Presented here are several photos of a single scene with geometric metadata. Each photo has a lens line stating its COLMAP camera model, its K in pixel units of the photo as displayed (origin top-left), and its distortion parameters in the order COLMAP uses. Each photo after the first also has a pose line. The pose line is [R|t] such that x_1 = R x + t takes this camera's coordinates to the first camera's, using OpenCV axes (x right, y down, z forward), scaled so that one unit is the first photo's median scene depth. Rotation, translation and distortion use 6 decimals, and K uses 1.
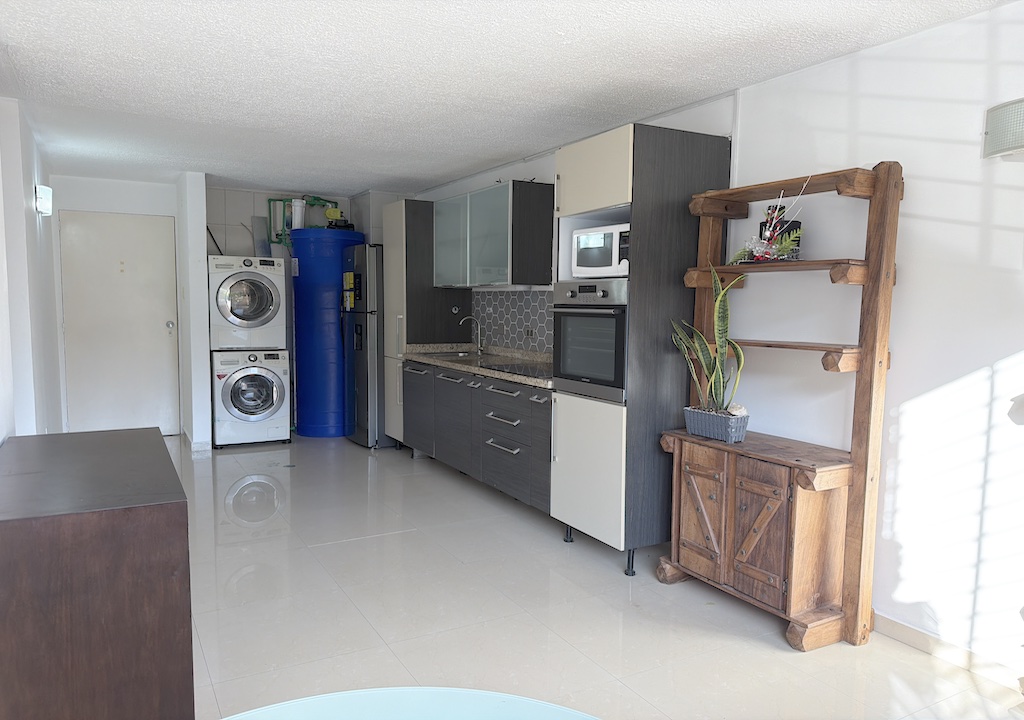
lens RADIAL K [[722.0, 0, 491.2], [0, 722.0, 380.8], [0, 0, 1]] dist [0.025868, -0.048158]
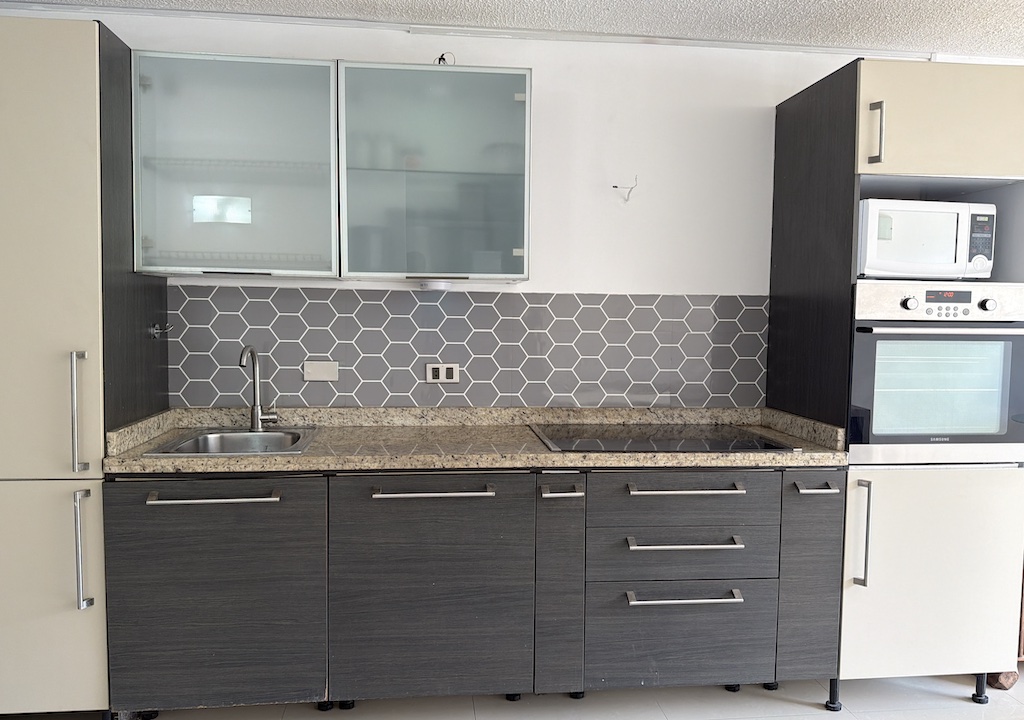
lens RADIAL K [[798.2, 0, 500.2], [0, 798.2, 371.7], [0, 0, 1]] dist [0.026207, -0.049354]
pose [[0.365740, -0.073399, 0.927819, -0.407856], [0.095270, 0.994602, 0.041127, -0.077665], [-0.925828, 0.073351, 0.370758, 0.673138]]
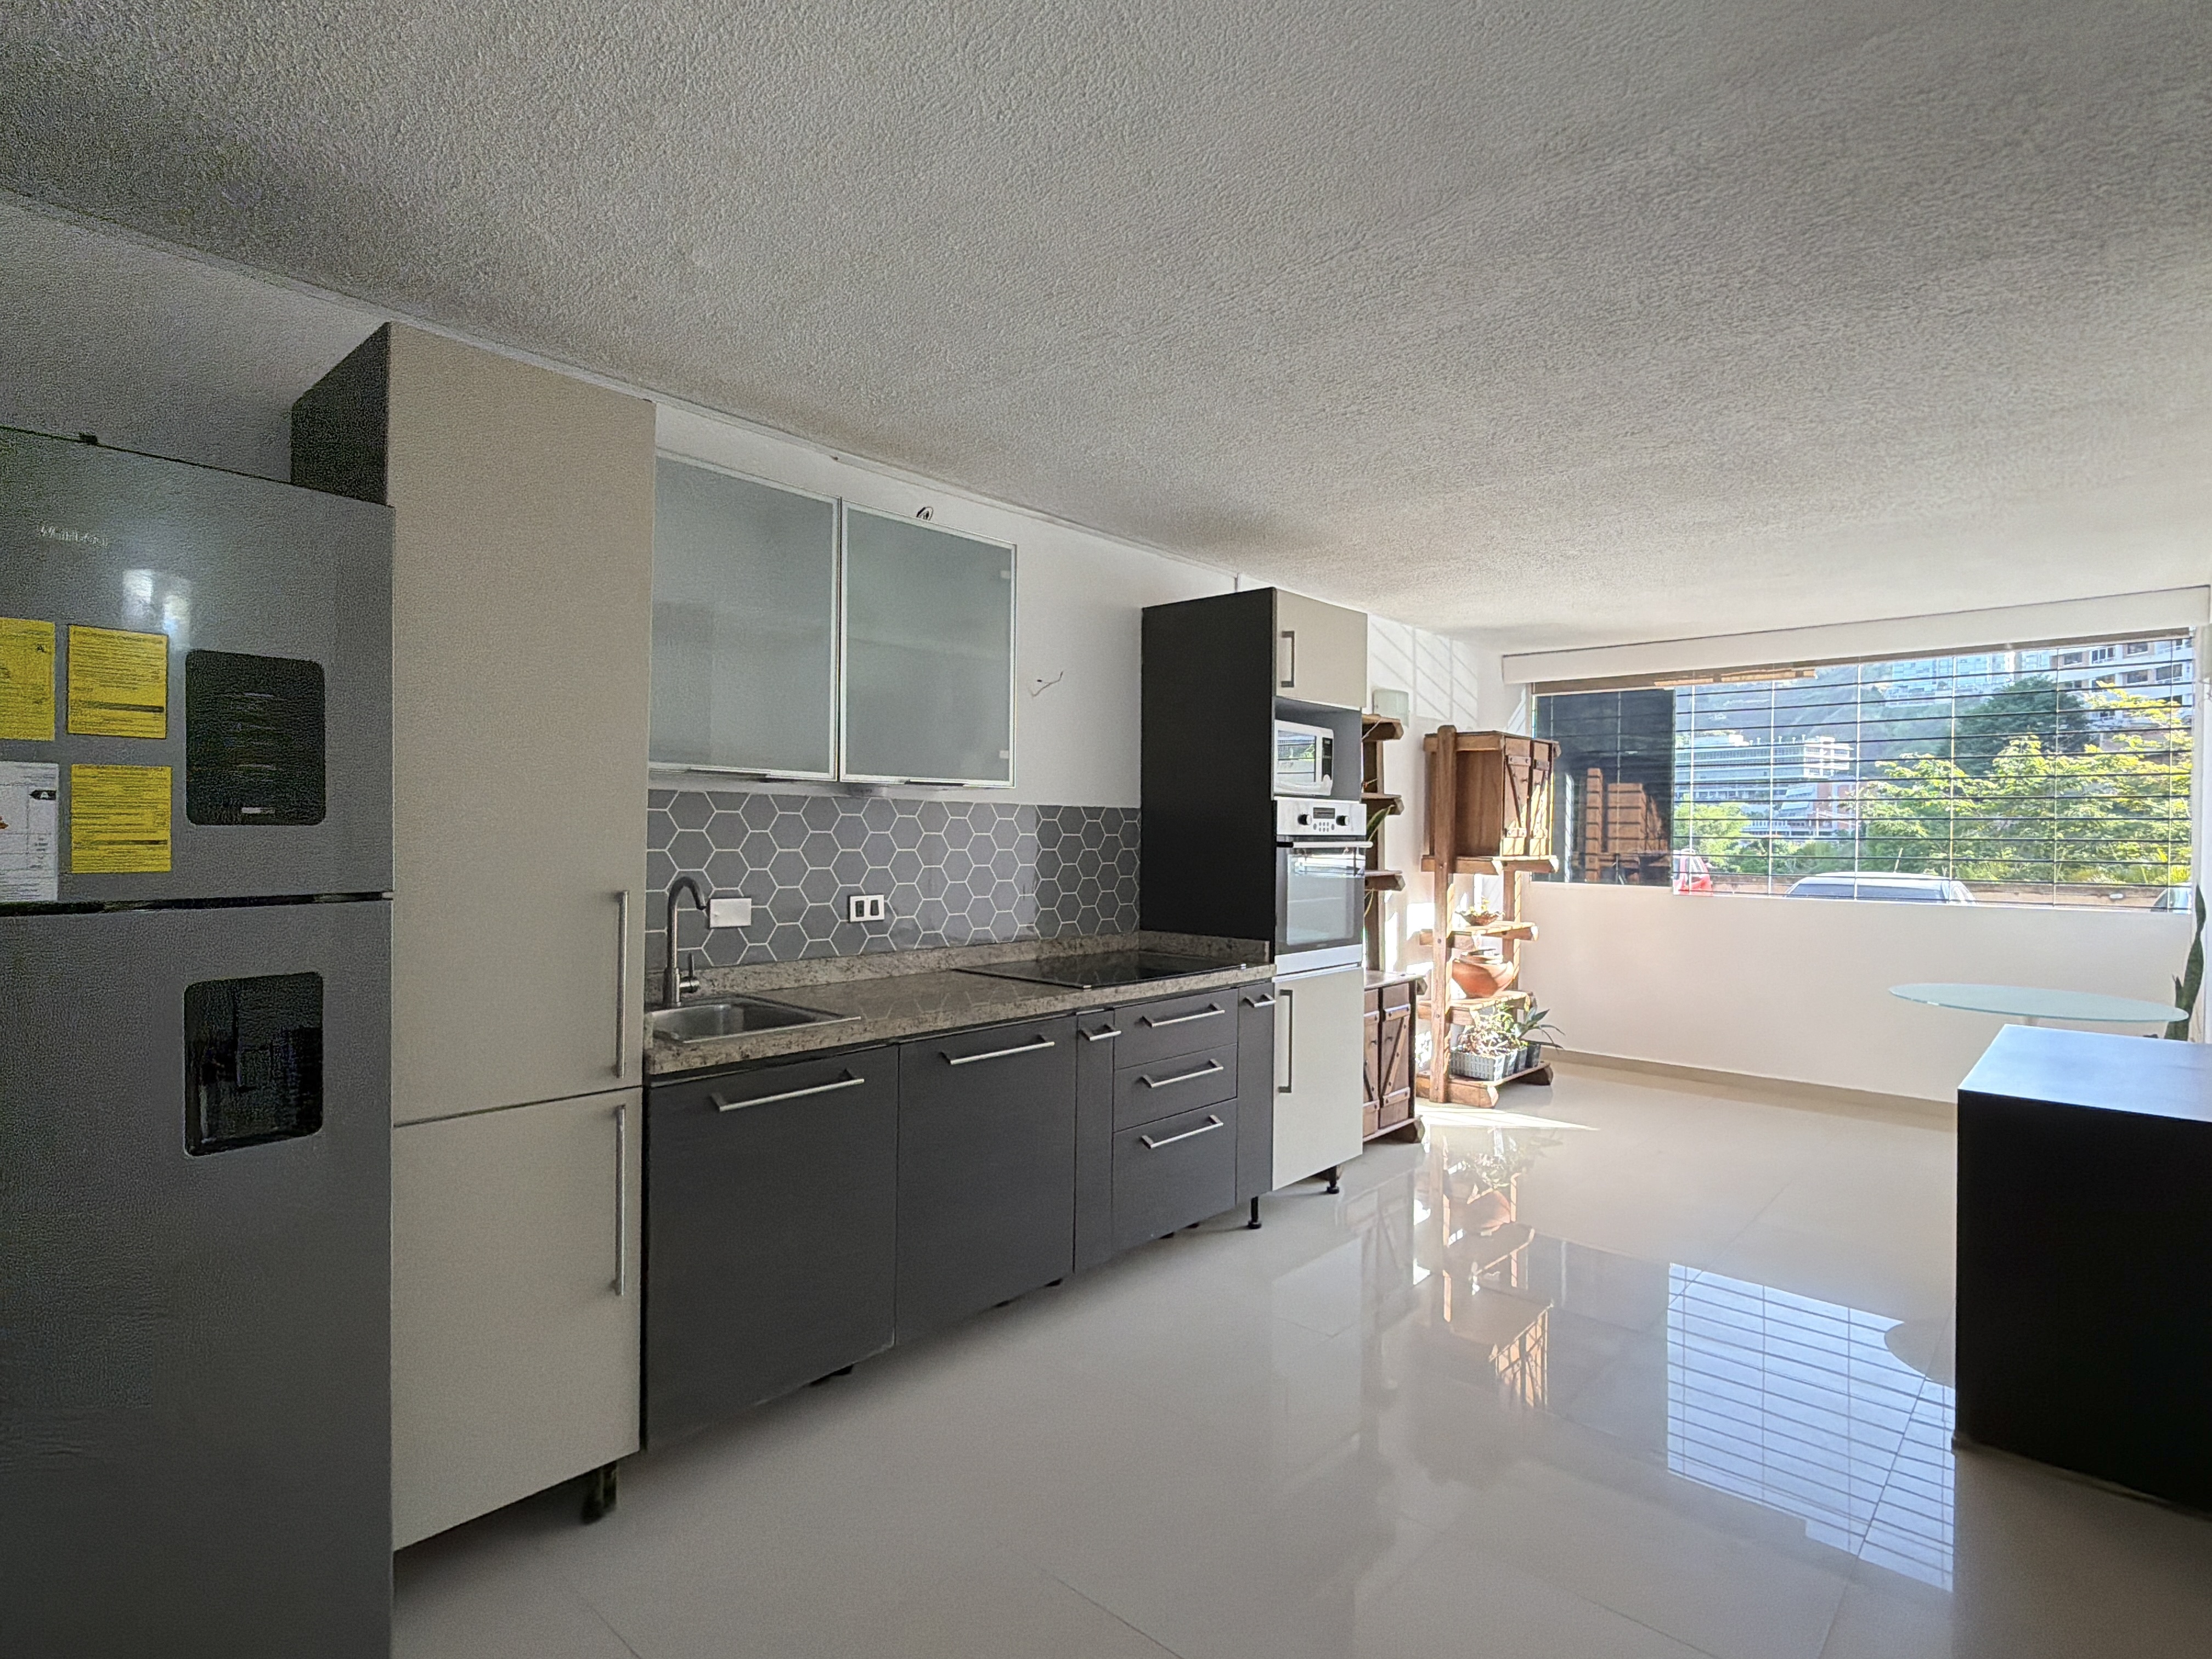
lens RADIAL K [[1294.9, 0, 1109.7], [0, 1294.9, 832.0], [0, 0, 1]] dist [-0.028831, 0.001994]
pose [[-0.410313, -0.016127, 0.911802, -0.558124], [0.085386, 0.994772, 0.056019, -0.119910], [-0.907938, 0.100841, -0.406791, 1.035634]]
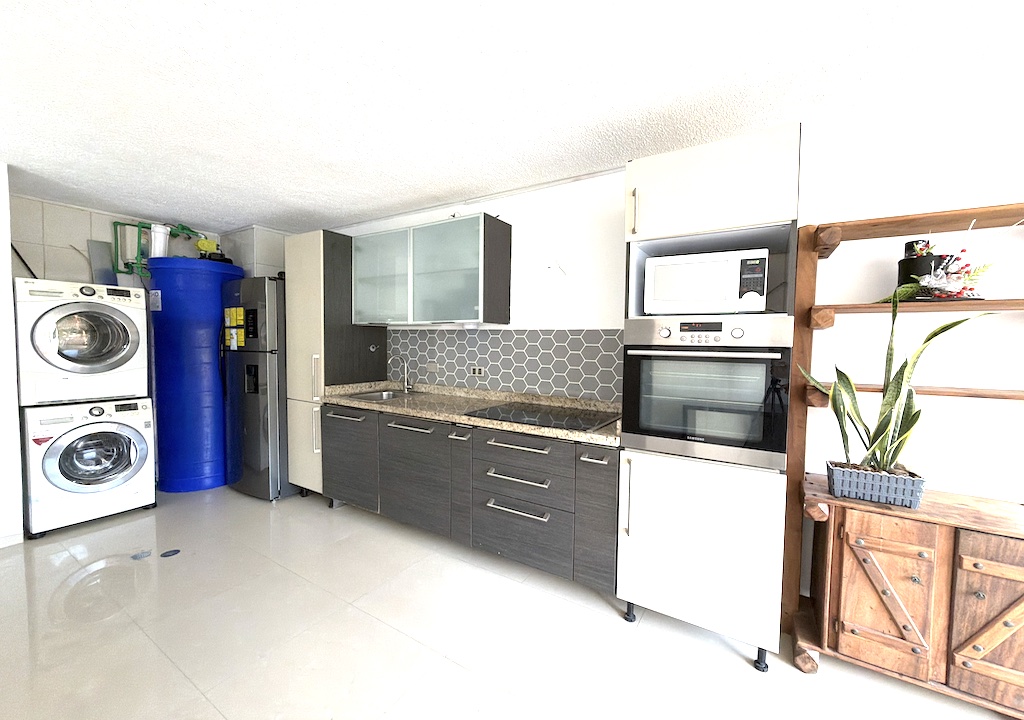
lens RADIAL K [[415.4, 0, 505.0], [0, 415.4, 361.6], [0, 0, 1]] dist [-0.013599, 0.002941]
pose [[0.872449, -0.025826, 0.488021, -0.173464], [0.051407, 0.997912, -0.039091, -0.049569], [-0.485993, 0.059193, 0.871956, 0.427016]]
